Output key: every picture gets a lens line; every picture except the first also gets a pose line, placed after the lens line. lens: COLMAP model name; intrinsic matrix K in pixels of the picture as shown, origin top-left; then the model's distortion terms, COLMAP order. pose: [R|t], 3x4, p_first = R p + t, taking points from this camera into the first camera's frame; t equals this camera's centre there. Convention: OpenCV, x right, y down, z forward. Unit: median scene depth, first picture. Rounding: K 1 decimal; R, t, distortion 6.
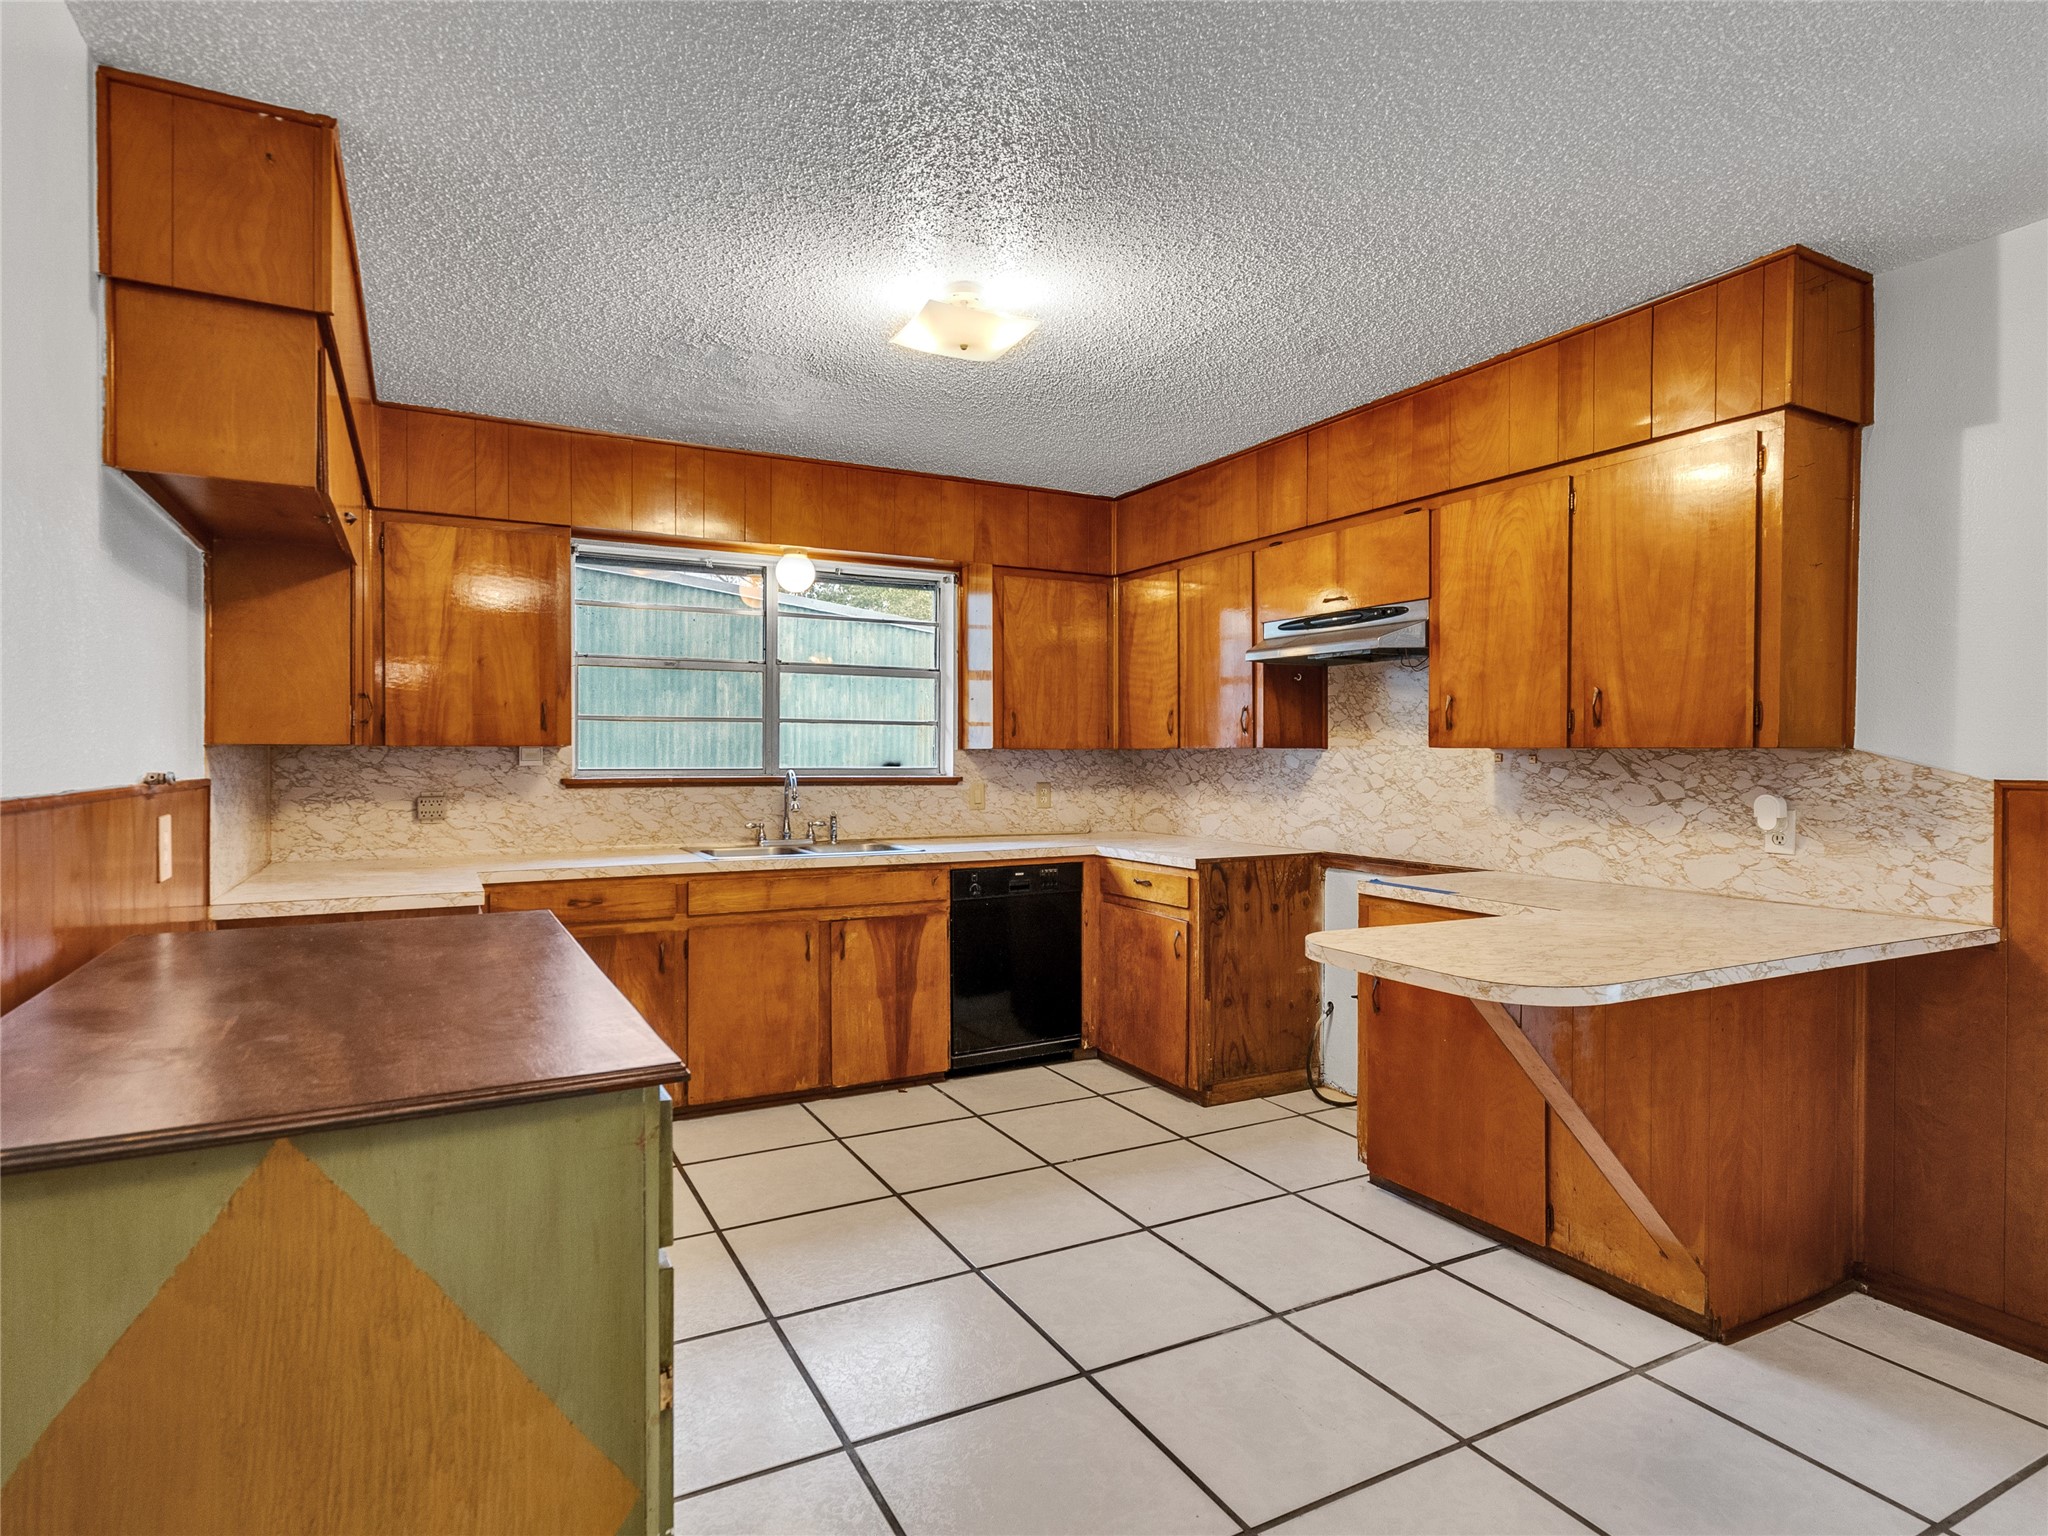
lens RADIAL K [[1098.0, 0, 998.5], [0, 1098.0, 769.7], [0, 0, 1]] dist [0.005219, 0.000556]
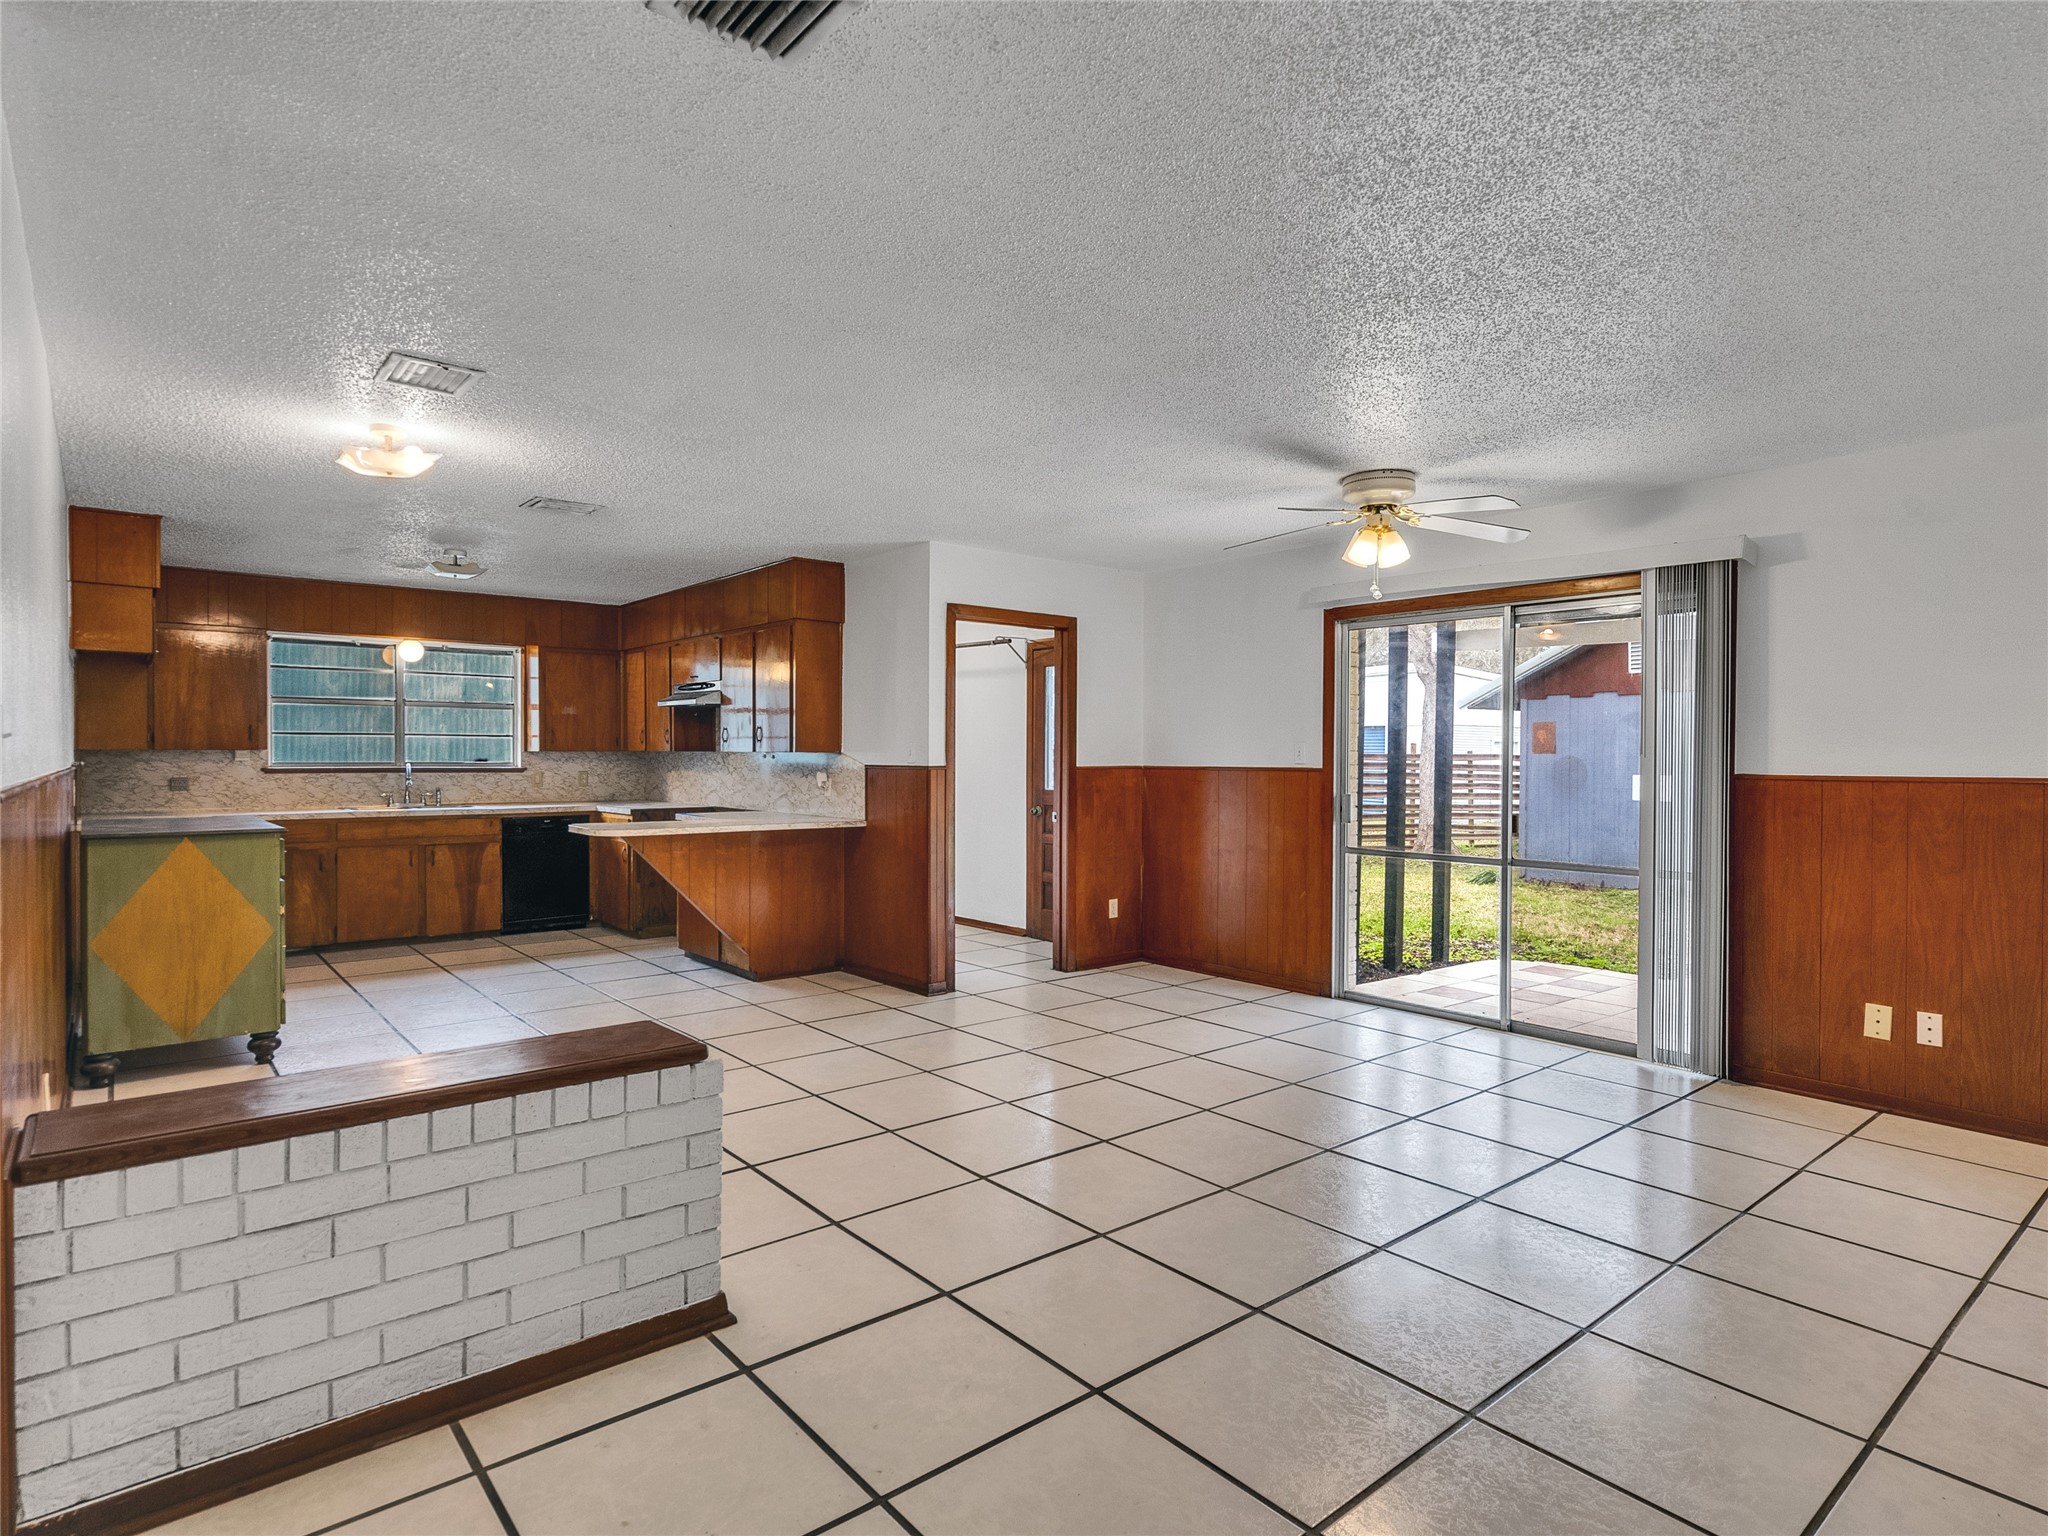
lens RADIAL K [[1098.0, 0, 998.5], [0, 1098.0, 769.7], [0, 0, 1]] dist [0.005219, 0.000556]
pose [[0.979801, -0.001571, 0.199967, 0.411859], [0.001500, 0.999999, 0.000508, 0.011934], [-0.199968, -0.000198, 0.979802, -0.977487]]
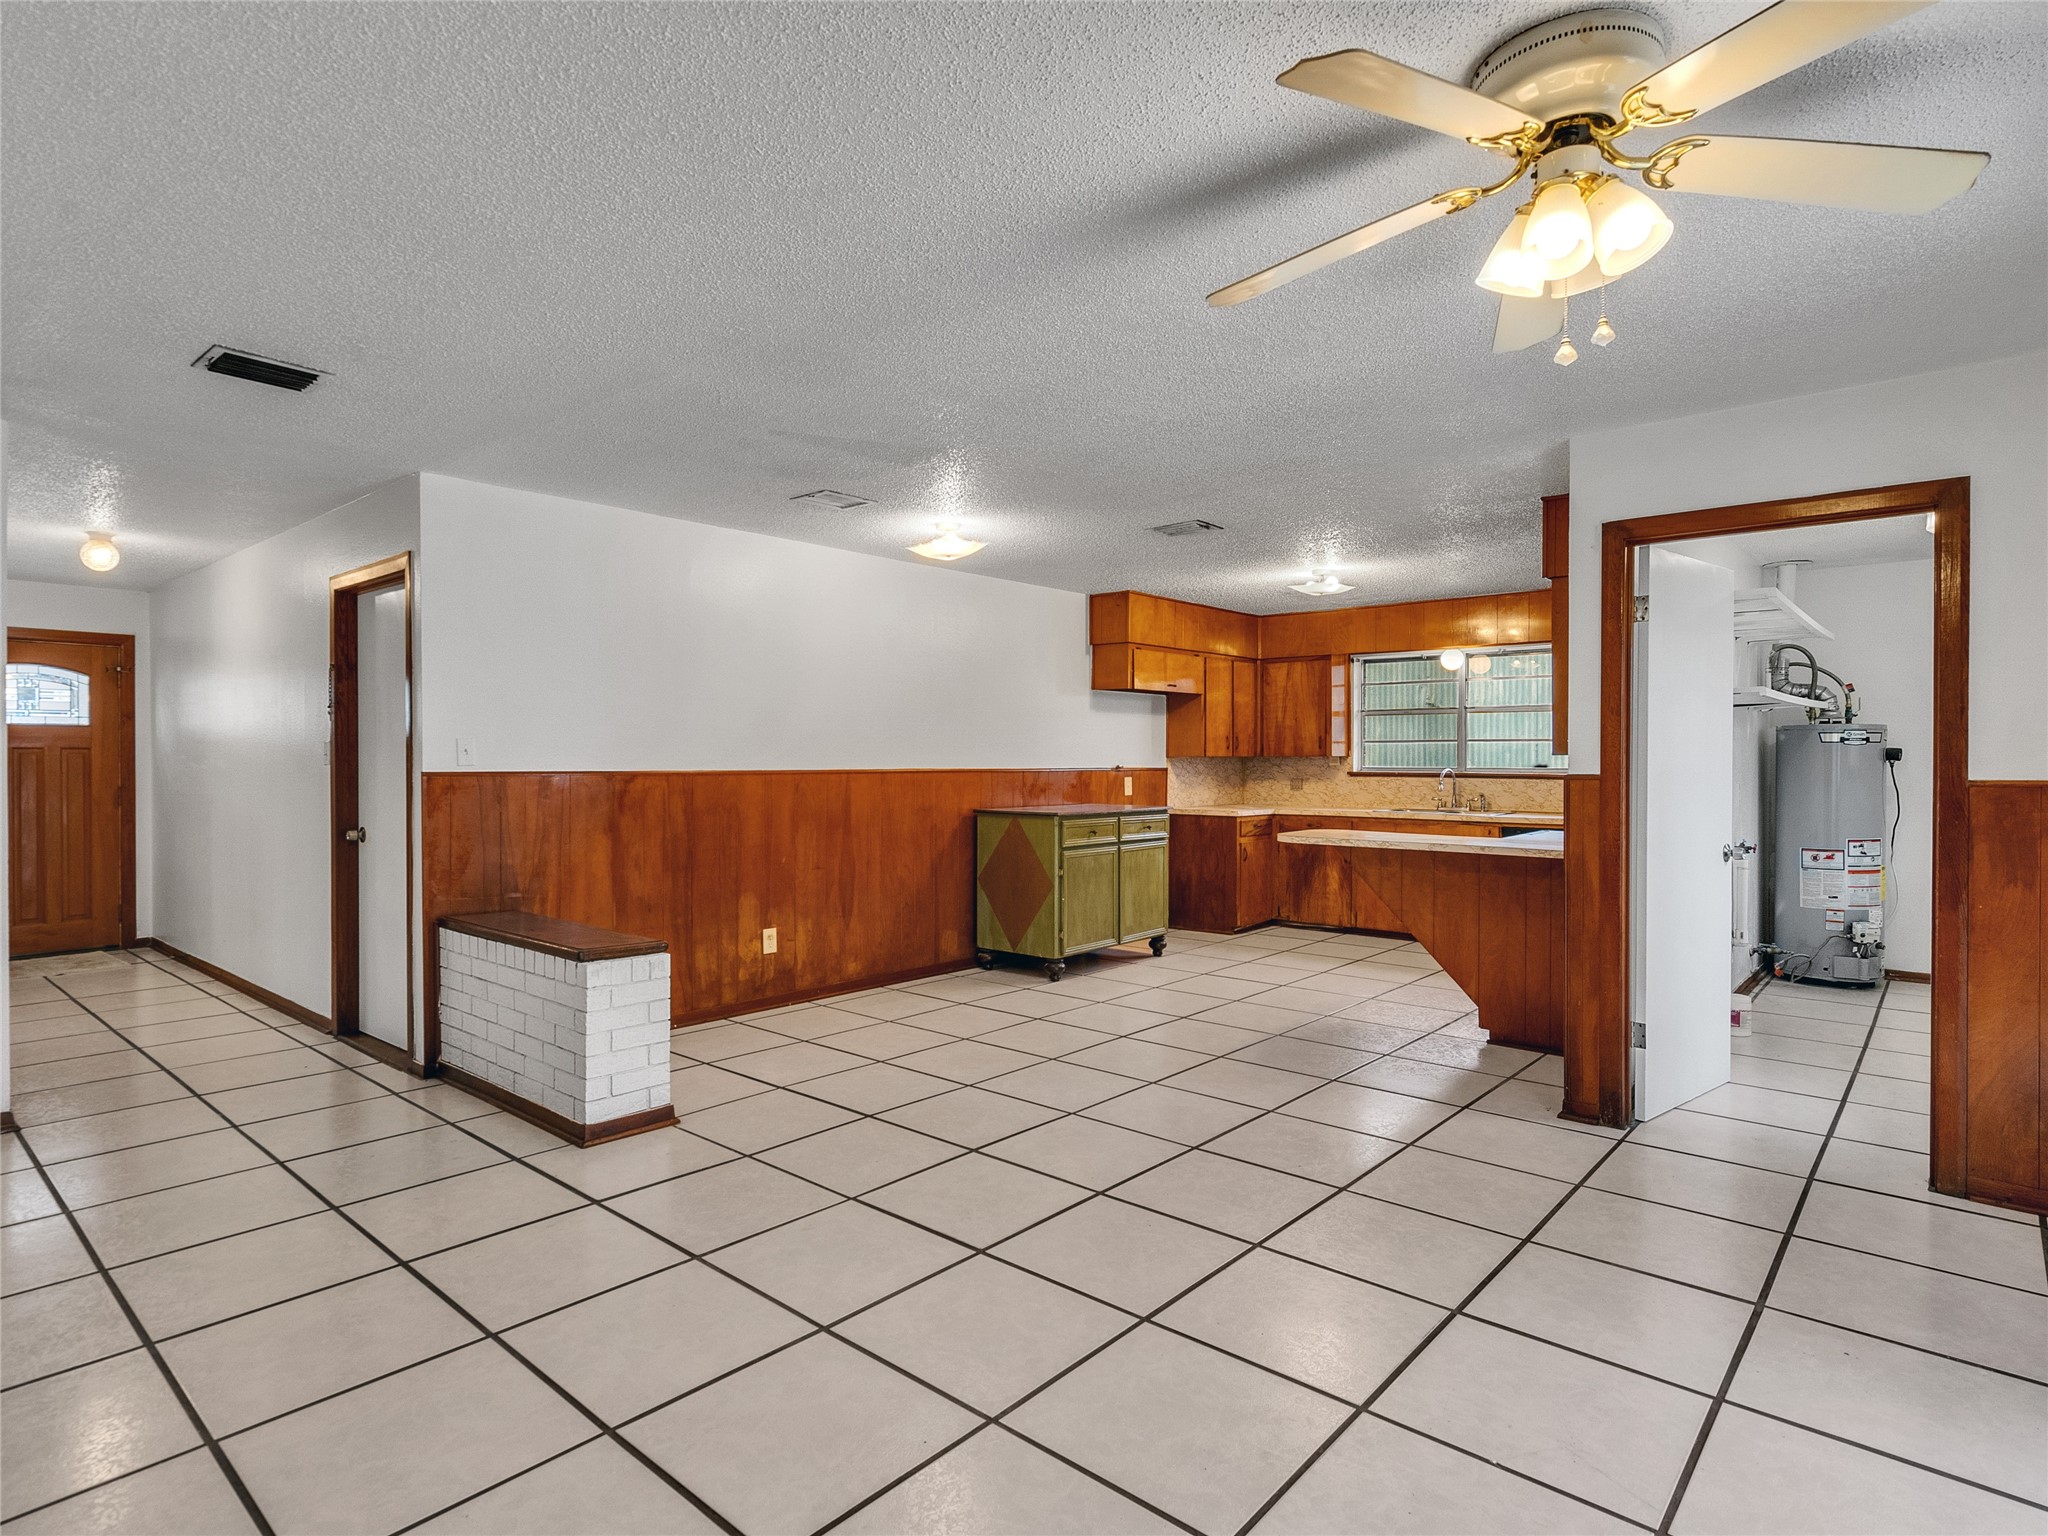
lens RADIAL K [[1098.0, 0, 998.5], [0, 1098.0, 769.7], [0, 0, 1]] dist [0.005219, 0.000556]
pose [[0.347117, 0.006703, -0.937798, 1.343268], [-0.010603, 0.999939, 0.003222, 0.004803], [0.937762, 0.008825, 0.347167, -0.347794]]
